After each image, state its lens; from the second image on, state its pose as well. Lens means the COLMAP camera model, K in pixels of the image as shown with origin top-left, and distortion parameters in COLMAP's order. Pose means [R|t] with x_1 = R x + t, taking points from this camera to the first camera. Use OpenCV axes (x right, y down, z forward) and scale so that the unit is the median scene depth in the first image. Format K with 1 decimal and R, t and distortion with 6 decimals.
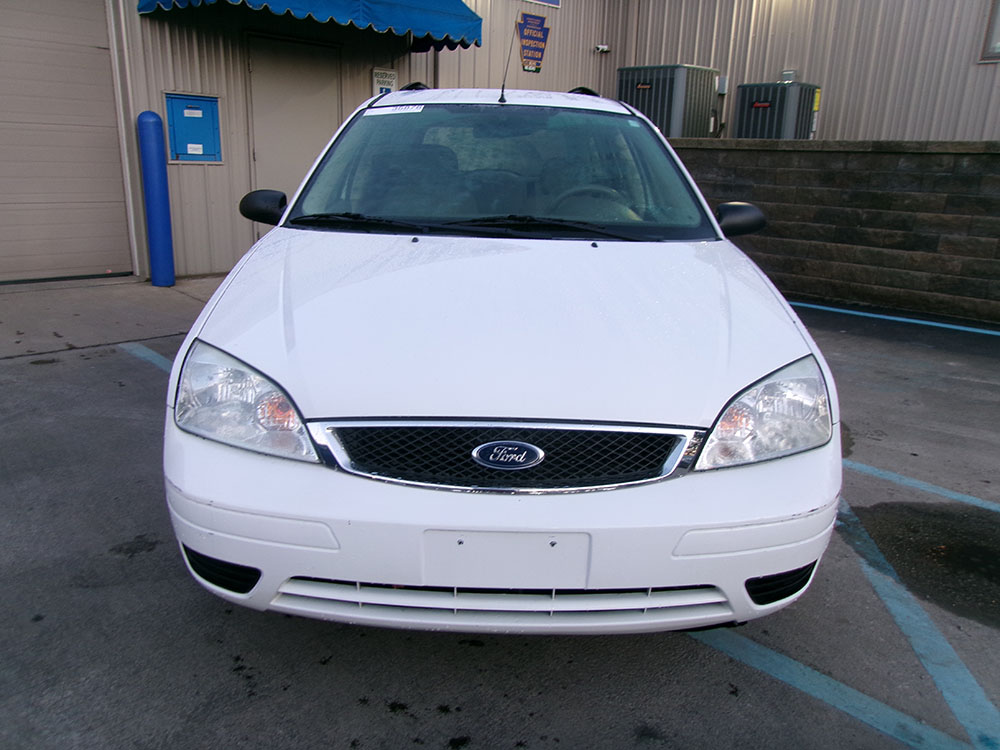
lens RADIAL K [[768.4, 0, 500.0], [0, 768.4, 375.0], [0, 0, 1]] dist [0.005059, 0.034095]
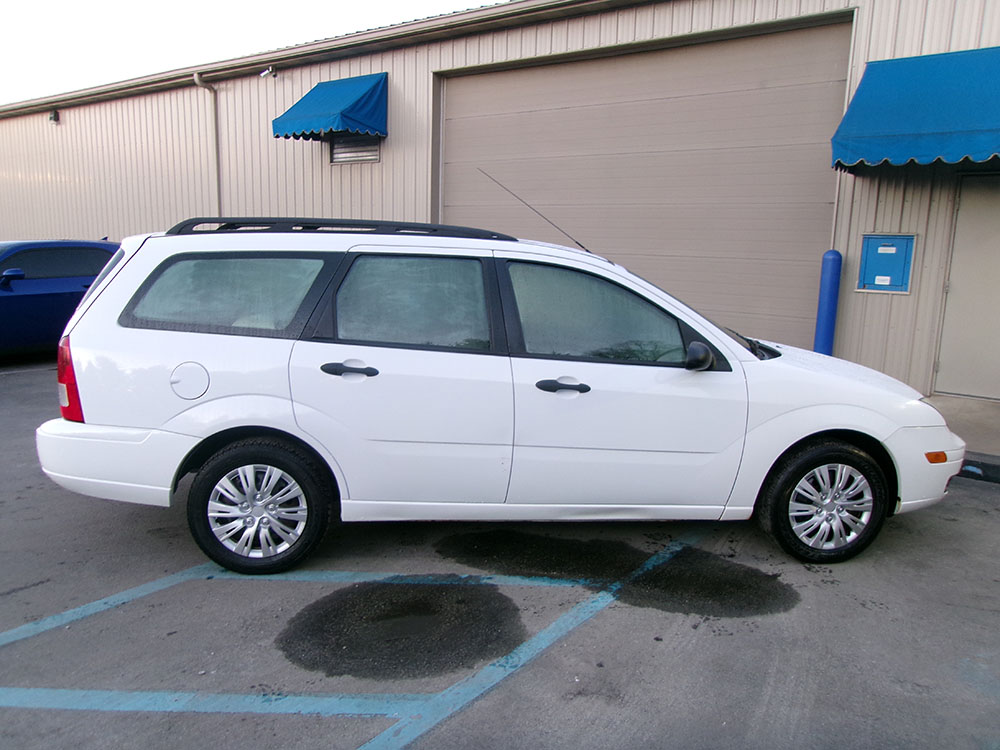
lens RADIAL K [[768.4, 0, 500.0], [0, 768.4, 375.0], [0, 0, 1]] dist [0.005059, 0.034095]
pose [[0.141375, 0.147210, -0.978950, 0.689677], [-0.294476, 0.950372, 0.100386, -0.112099], [0.945144, 0.274085, 0.177709, 0.313124]]
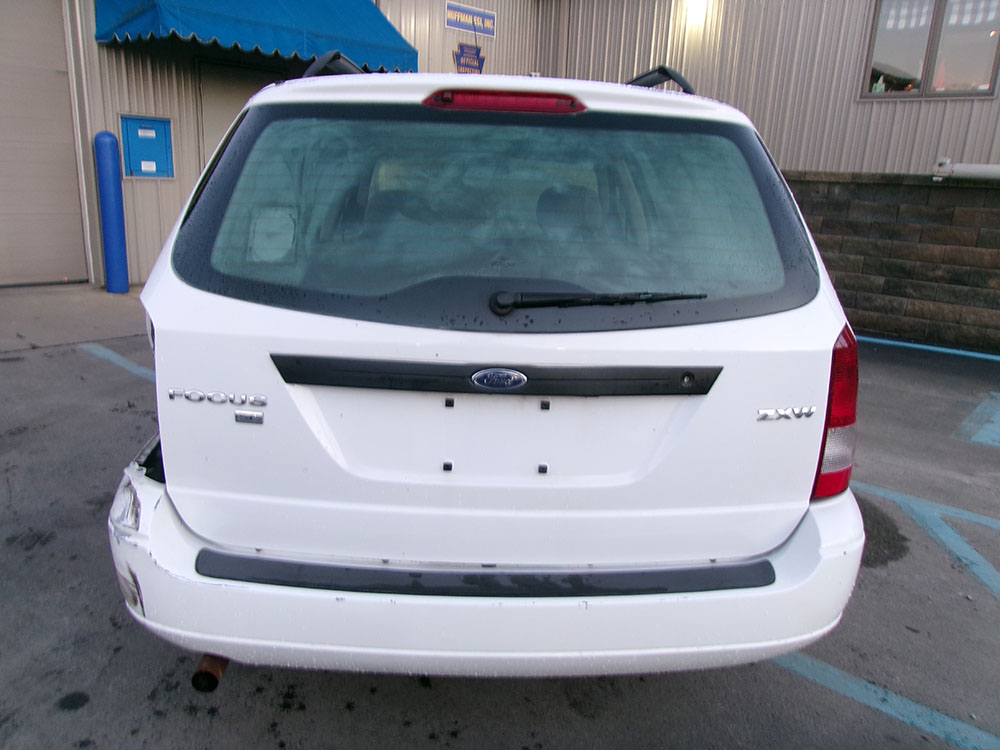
lens RADIAL K [[768.4, 0, 500.0], [0, 768.4, 375.0], [0, 0, 1]] dist [0.005059, 0.034095]
pose [[0.998409, 0.000026, 0.056388, 0.036216], [0.000733, 0.999909, -0.013447, 0.014388], [-0.056383, 0.013467, 0.998318, -0.106696]]
